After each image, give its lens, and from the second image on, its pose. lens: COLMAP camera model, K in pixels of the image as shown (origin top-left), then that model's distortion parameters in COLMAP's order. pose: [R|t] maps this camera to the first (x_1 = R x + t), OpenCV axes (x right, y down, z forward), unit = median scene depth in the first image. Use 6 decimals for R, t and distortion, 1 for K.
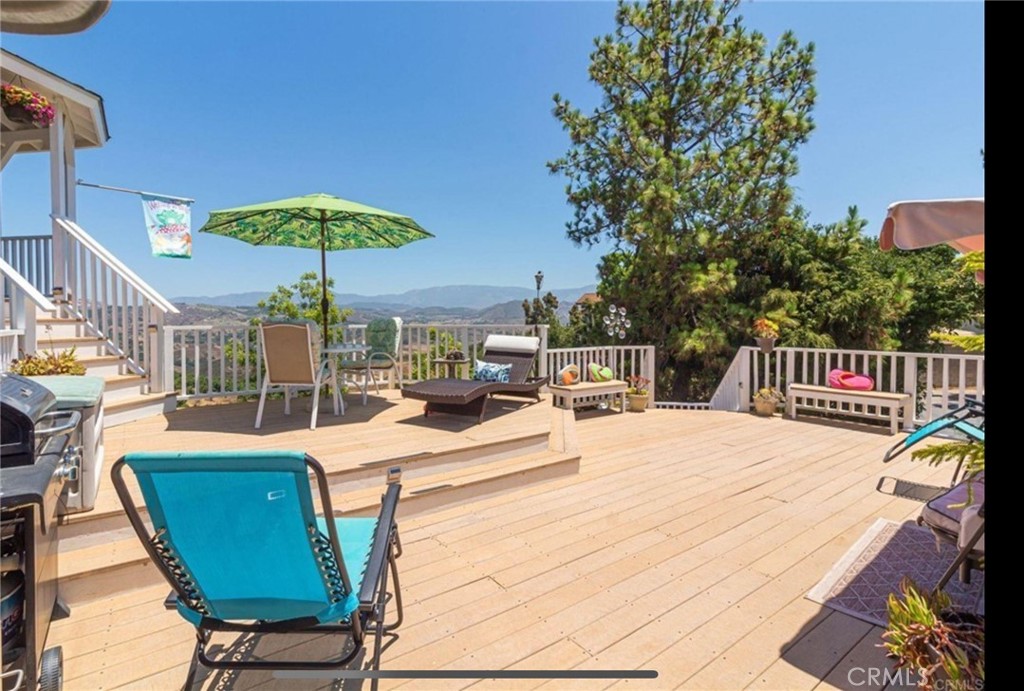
lens RADIAL K [[459.5, 0, 510.7], [0, 459.5, 322.3], [0, 0, 1]] dist [0.039608, 0.000048]
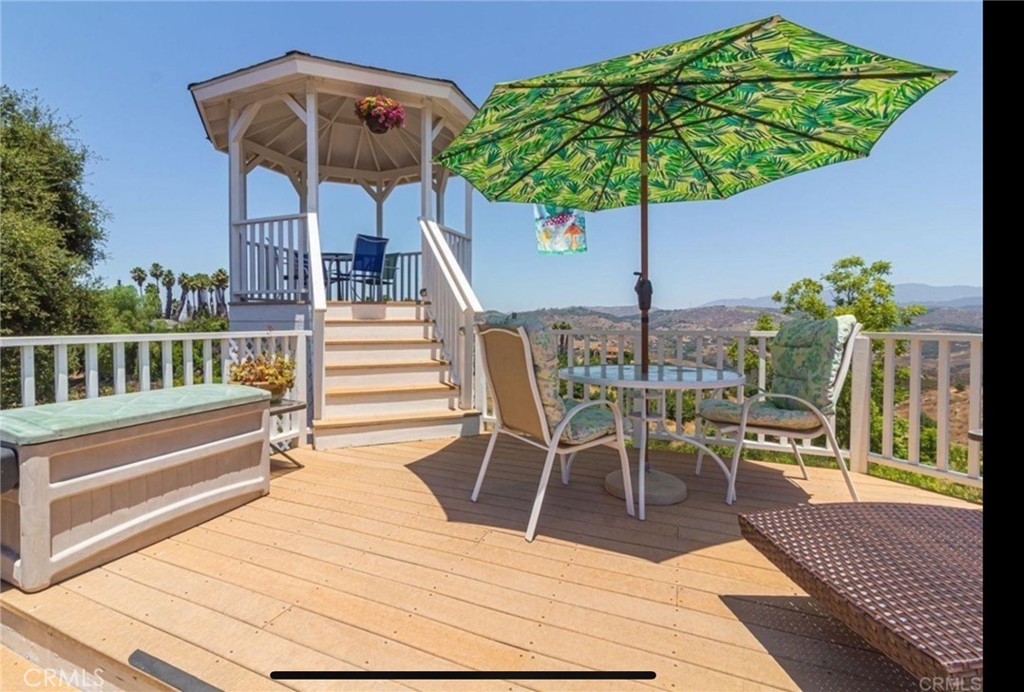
lens RADIAL K [[459.5, 0, 510.7], [0, 459.5, 322.8], [0, 0, 1]] dist [0.039608, 0.000048]
pose [[0.432062, 0.002212, -0.901841, 0.009797], [-0.006030, 0.999982, -0.000436, -0.001703], [0.901824, 0.005626, 0.432067, 0.553804]]
